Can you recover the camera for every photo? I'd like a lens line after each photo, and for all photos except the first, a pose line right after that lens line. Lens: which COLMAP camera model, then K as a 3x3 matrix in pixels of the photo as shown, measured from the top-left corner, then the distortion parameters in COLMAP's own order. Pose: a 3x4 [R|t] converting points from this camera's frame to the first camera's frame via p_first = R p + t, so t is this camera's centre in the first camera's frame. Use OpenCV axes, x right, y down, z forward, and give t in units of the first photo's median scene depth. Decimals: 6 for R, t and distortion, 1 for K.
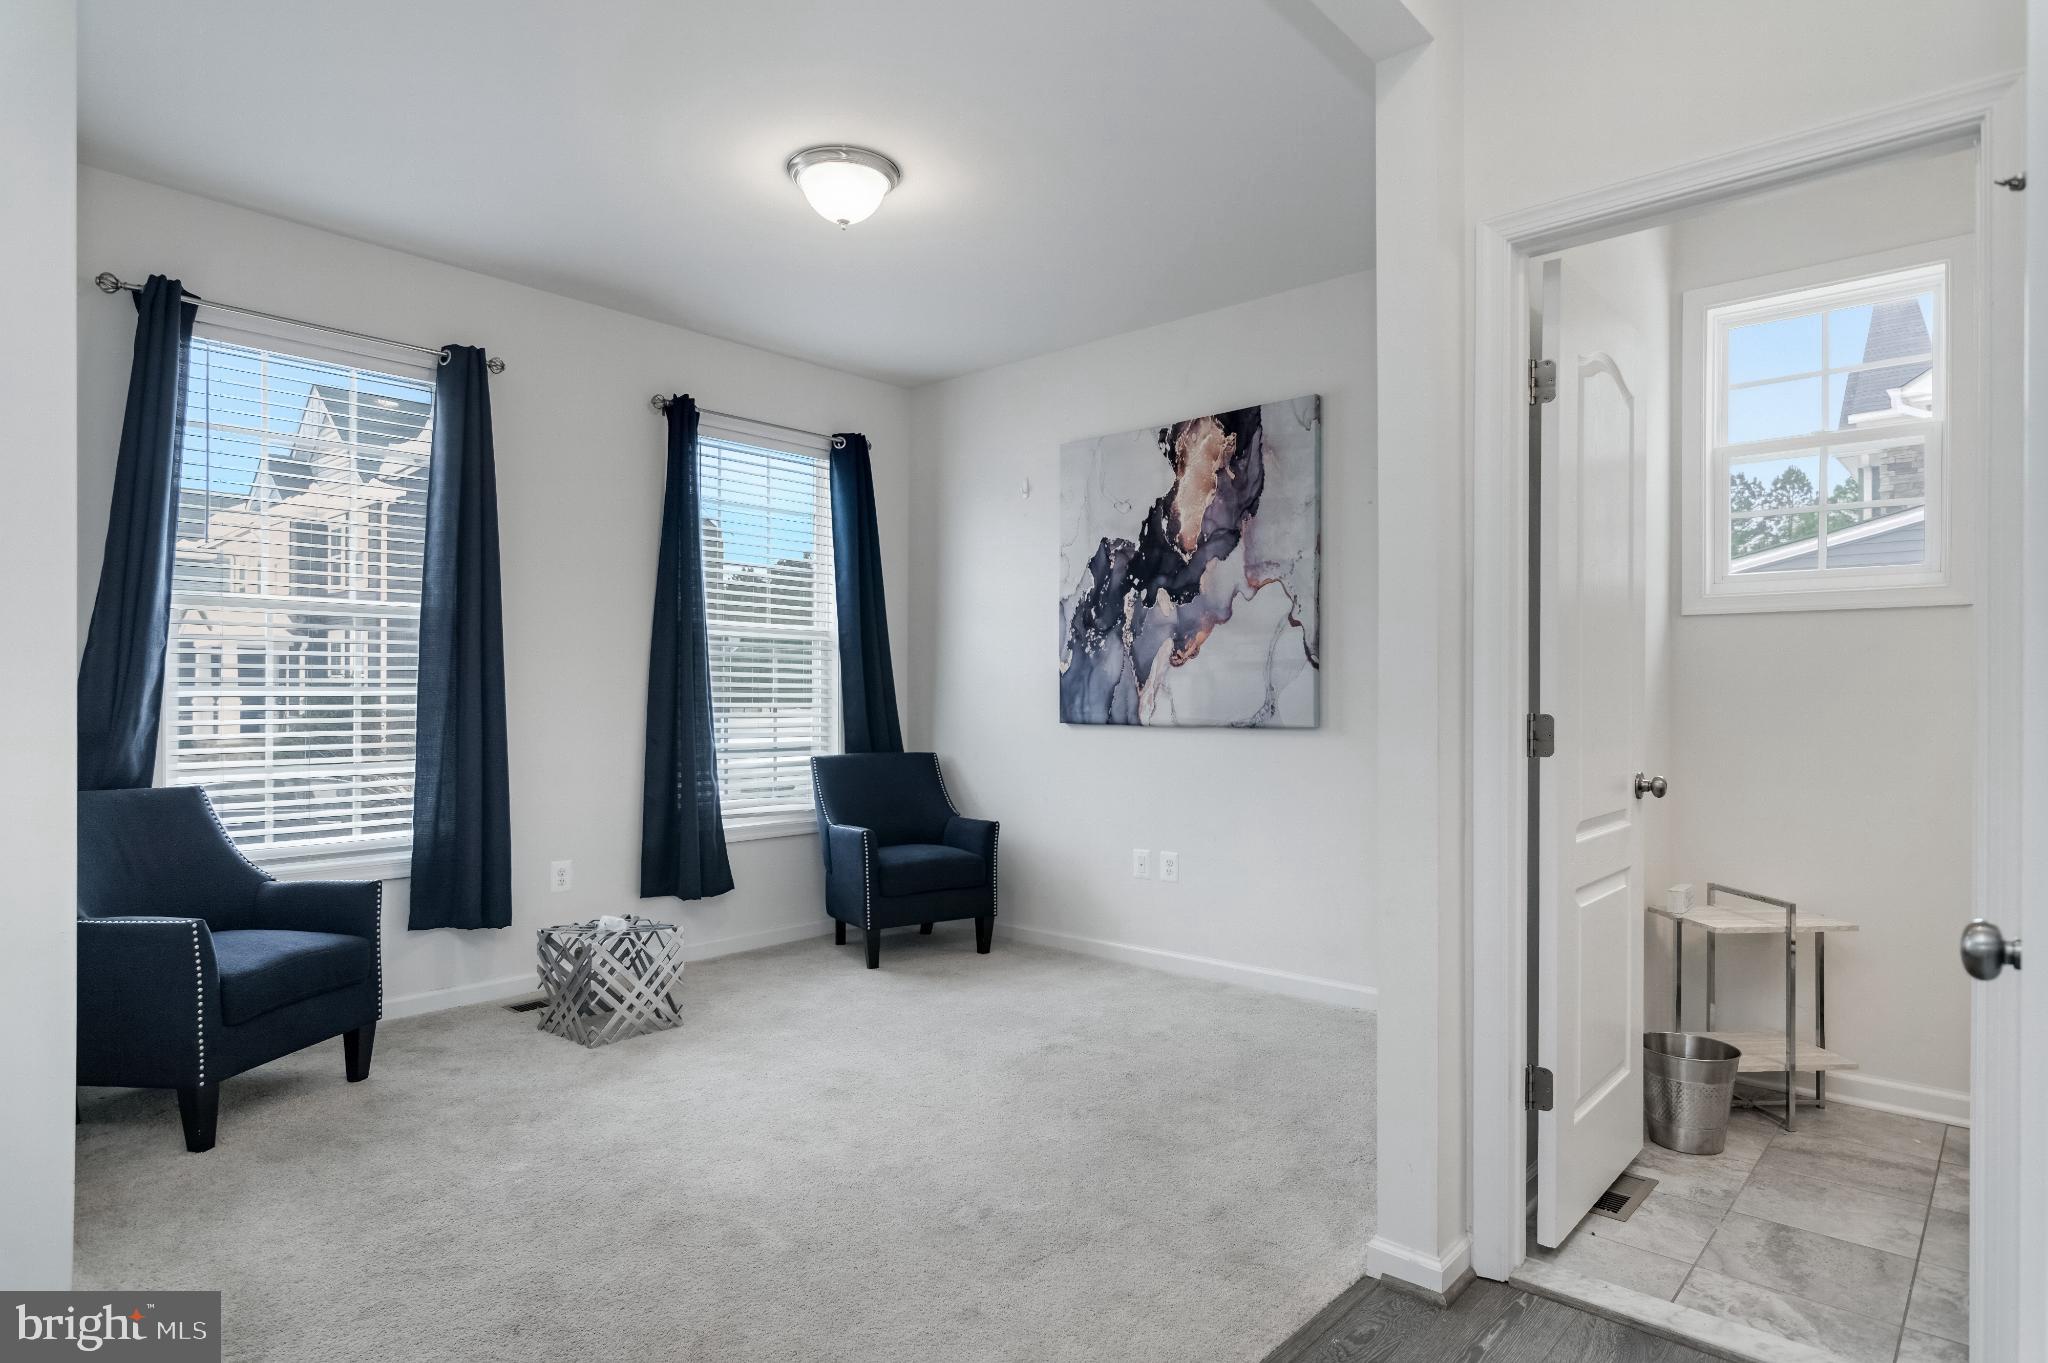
lens RADIAL K [[1130.9, 0, 1019.2], [0, 1130.9, 701.0], [0, 0, 1]] dist [0.006951, 0.001382]
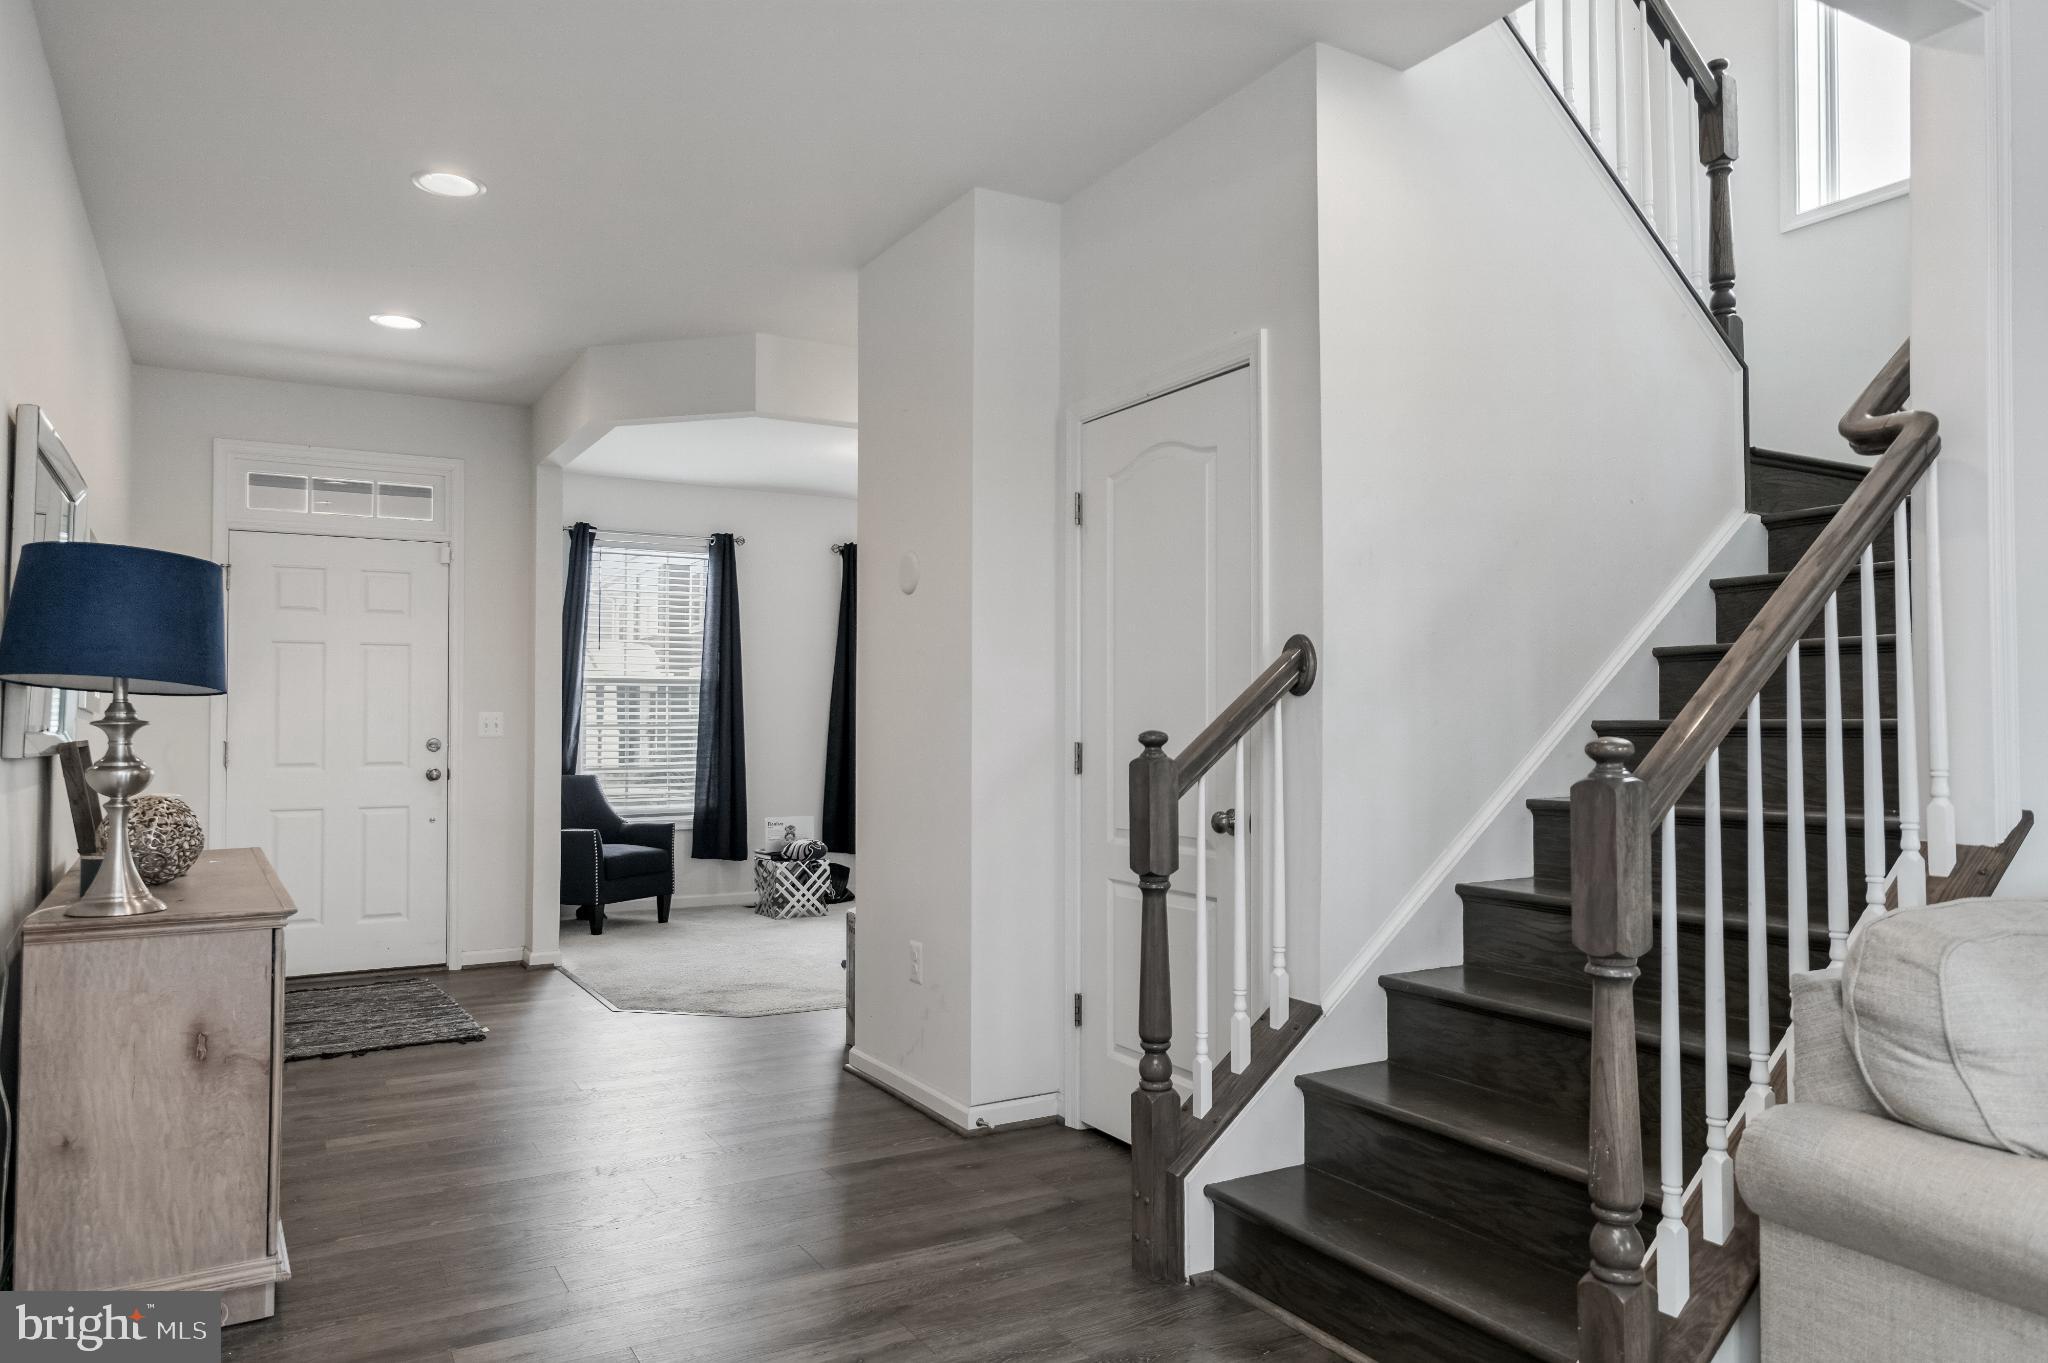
lens RADIAL K [[1351.7, 0, 1035.8], [0, 1351.7, 684.9], [0, 0, 1]] dist [0.021733, 0.002010]
pose [[0.955638, -0.017610, -0.294018, 0.661280], [0.005938, 0.999160, -0.040544, 0.016345], [0.294485, 0.036999, 0.954939, -0.964093]]
